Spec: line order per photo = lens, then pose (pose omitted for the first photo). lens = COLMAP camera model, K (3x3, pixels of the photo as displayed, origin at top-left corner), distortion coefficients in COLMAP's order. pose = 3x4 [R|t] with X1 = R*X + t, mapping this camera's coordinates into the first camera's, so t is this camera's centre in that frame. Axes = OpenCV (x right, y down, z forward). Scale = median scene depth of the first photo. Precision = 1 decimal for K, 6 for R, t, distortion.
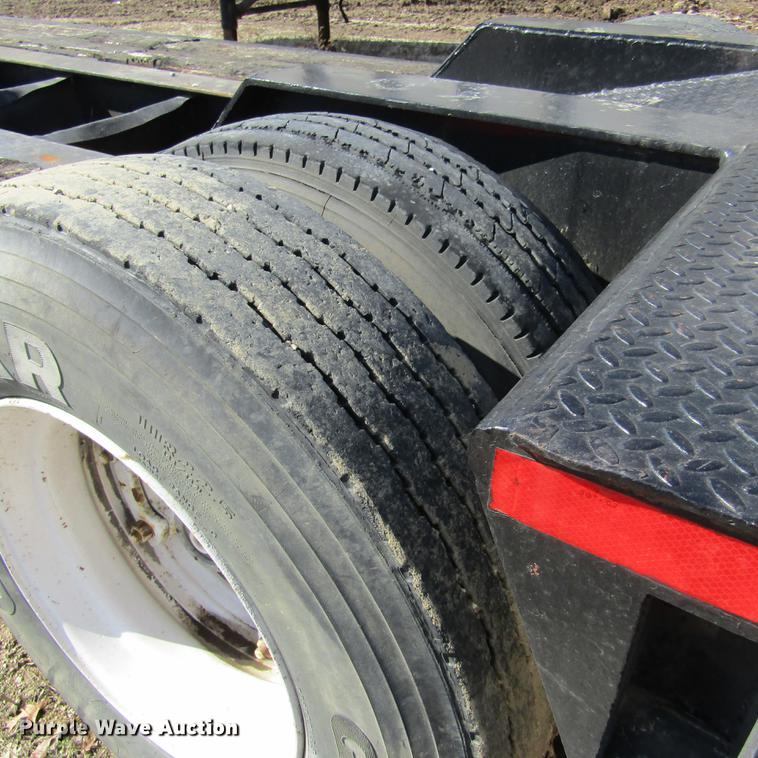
lens RADIAL K [[723.1, 0, 379.0], [0, 723.1, 379.0], [0, 0, 1]] dist [-0.010419, 0.003539]
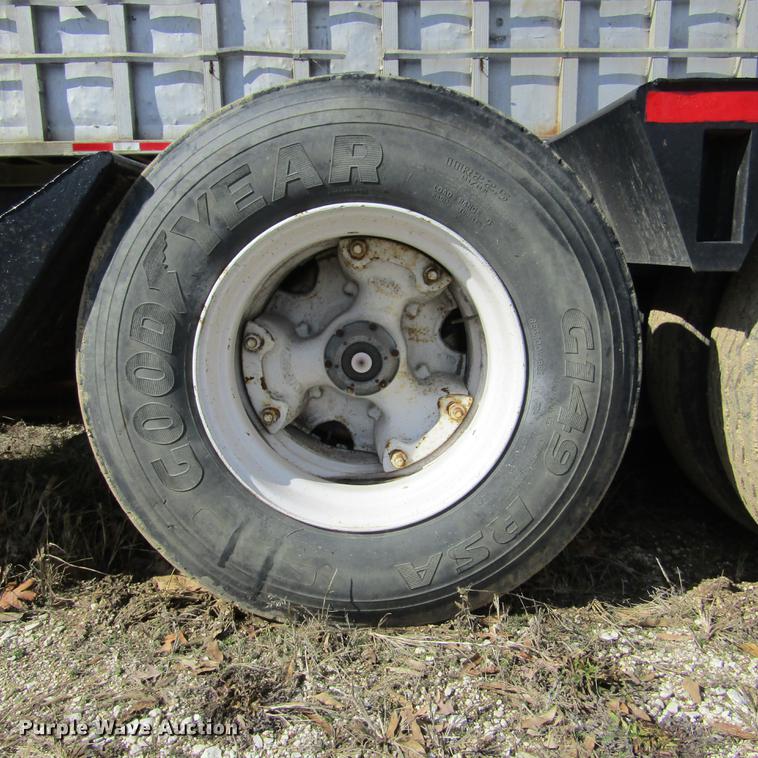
lens RADIAL K [[723.1, 0, 379.0], [0, 723.1, 379.0], [0, 0, 1]] dist [-0.010419, 0.003539]
pose [[0.829569, -0.111533, 0.547153, -1.684042], [0.309740, 0.907201, -0.284688, 1.127484], [-0.464625, 0.405643, 0.787132, -0.194219]]
